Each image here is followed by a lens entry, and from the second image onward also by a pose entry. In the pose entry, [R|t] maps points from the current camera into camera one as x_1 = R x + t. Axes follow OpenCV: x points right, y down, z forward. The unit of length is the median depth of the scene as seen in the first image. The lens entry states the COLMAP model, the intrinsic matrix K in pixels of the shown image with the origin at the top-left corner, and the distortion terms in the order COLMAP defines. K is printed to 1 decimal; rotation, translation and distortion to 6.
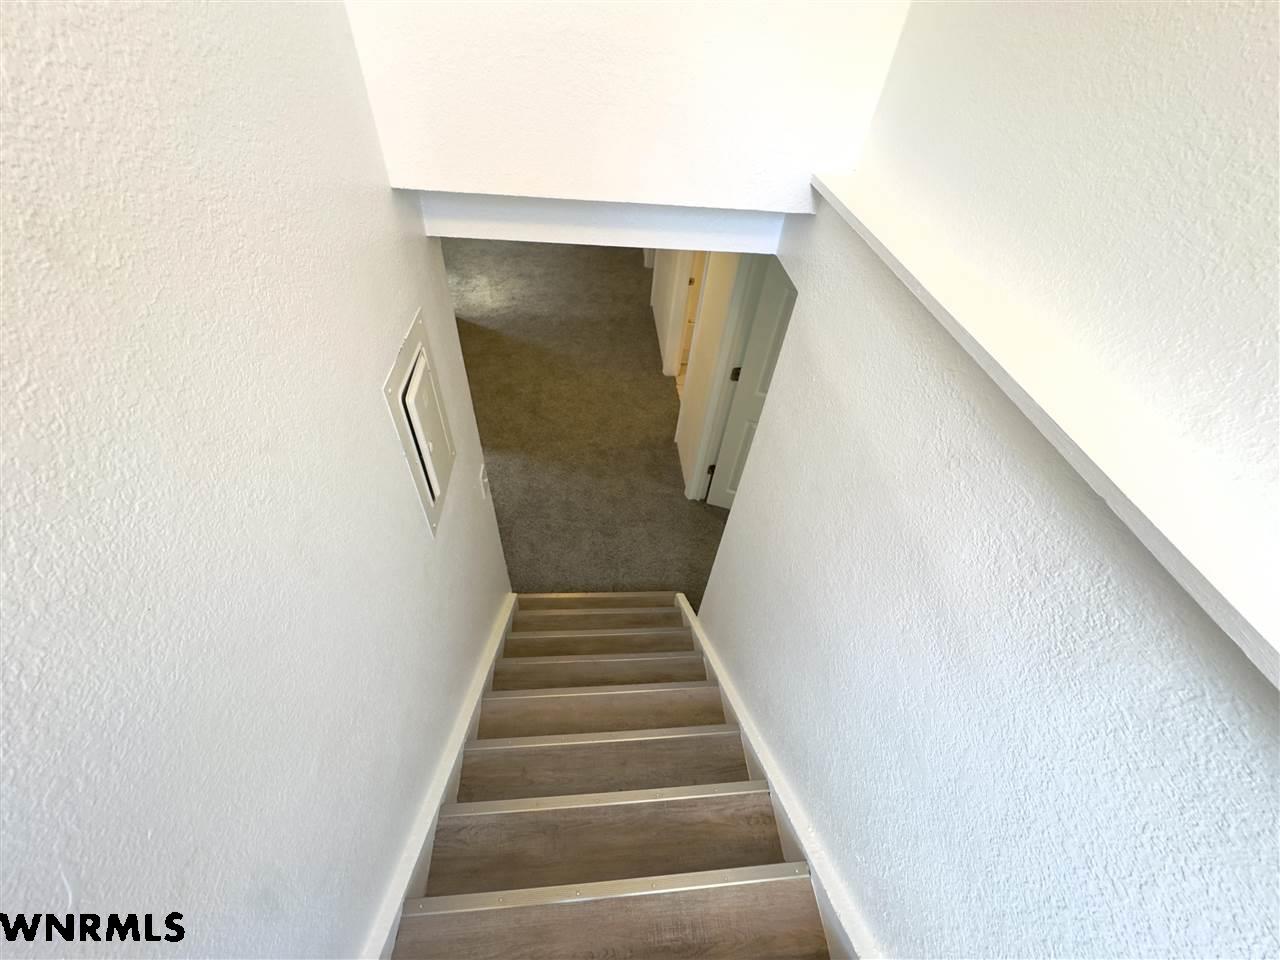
lens RADIAL K [[511.4, 0, 635.2], [0, 511.4, 477.8], [0, 0, 1]] dist [-0.002548, -0.000319]
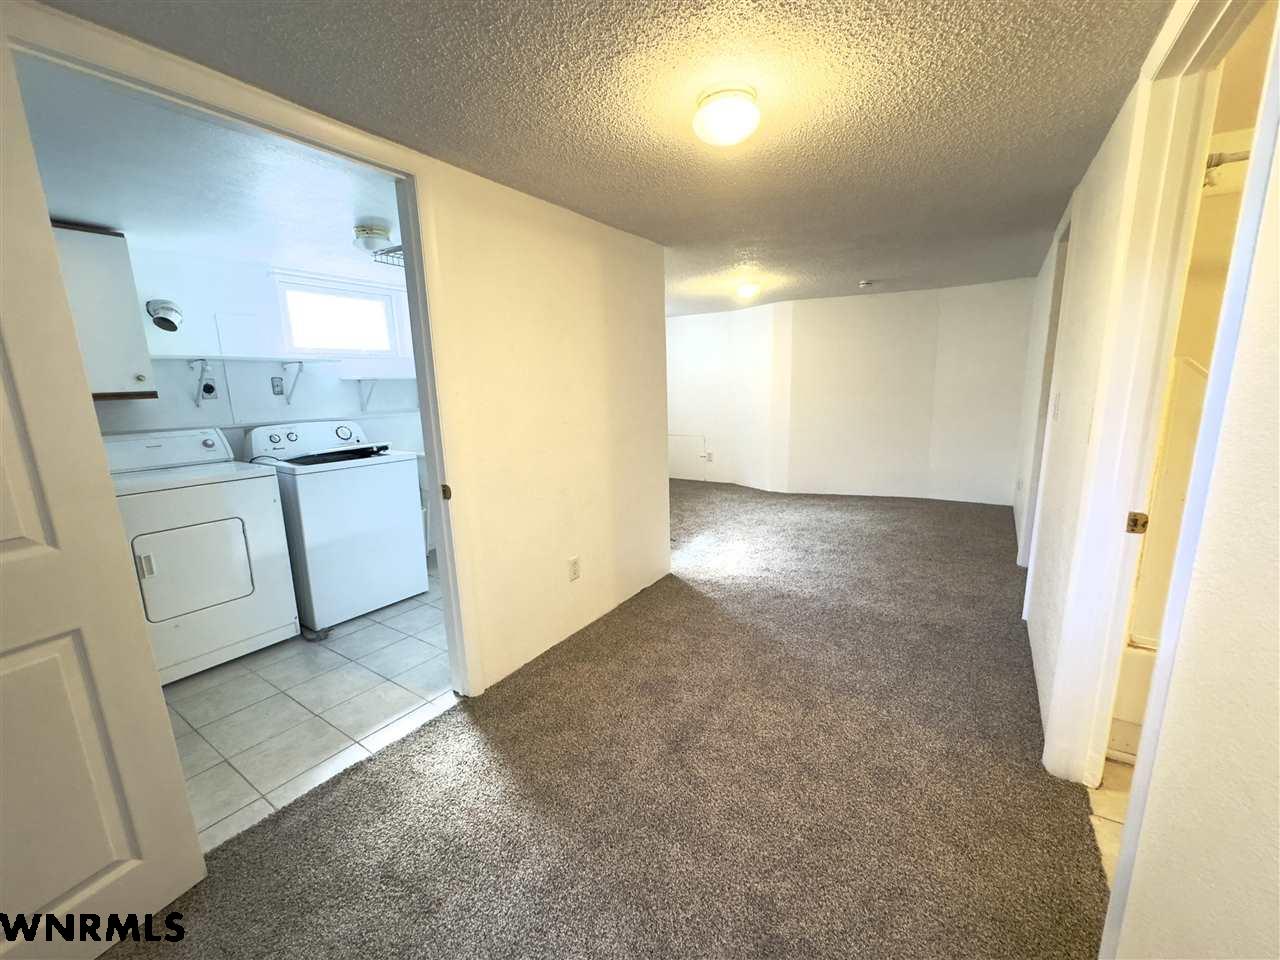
lens RADIAL K [[511.4, 0, 638.4], [0, 511.4, 479.2], [0, 0, 1]] dist [-0.002548, -0.000319]
pose [[0.787923, 0.027095, -0.615177, 0.042262], [-0.385402, 0.800861, -0.458352, -0.083544], [0.480252, 0.598237, 0.641460, 0.472085]]
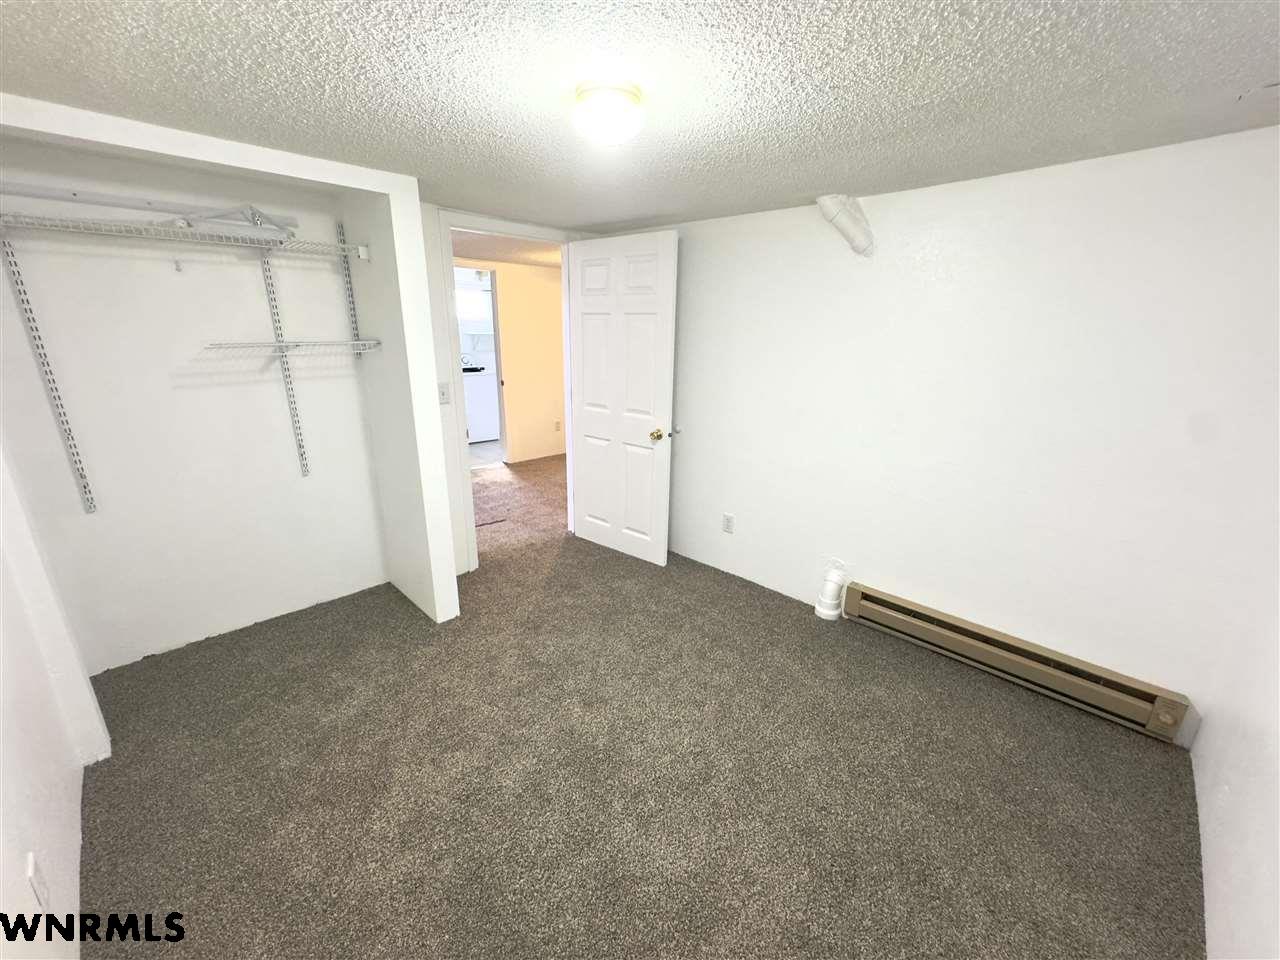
lens RADIAL K [[511.4, 0, 638.3], [0, 511.4, 476.8], [0, 0, 1]] dist [-0.002548, -0.000319]
pose [[0.670039, 0.159549, -0.724977, 0.745536], [-0.516507, 0.801657, -0.300942, 0.154493], [0.533168, 0.576099, 0.619549, 0.236715]]
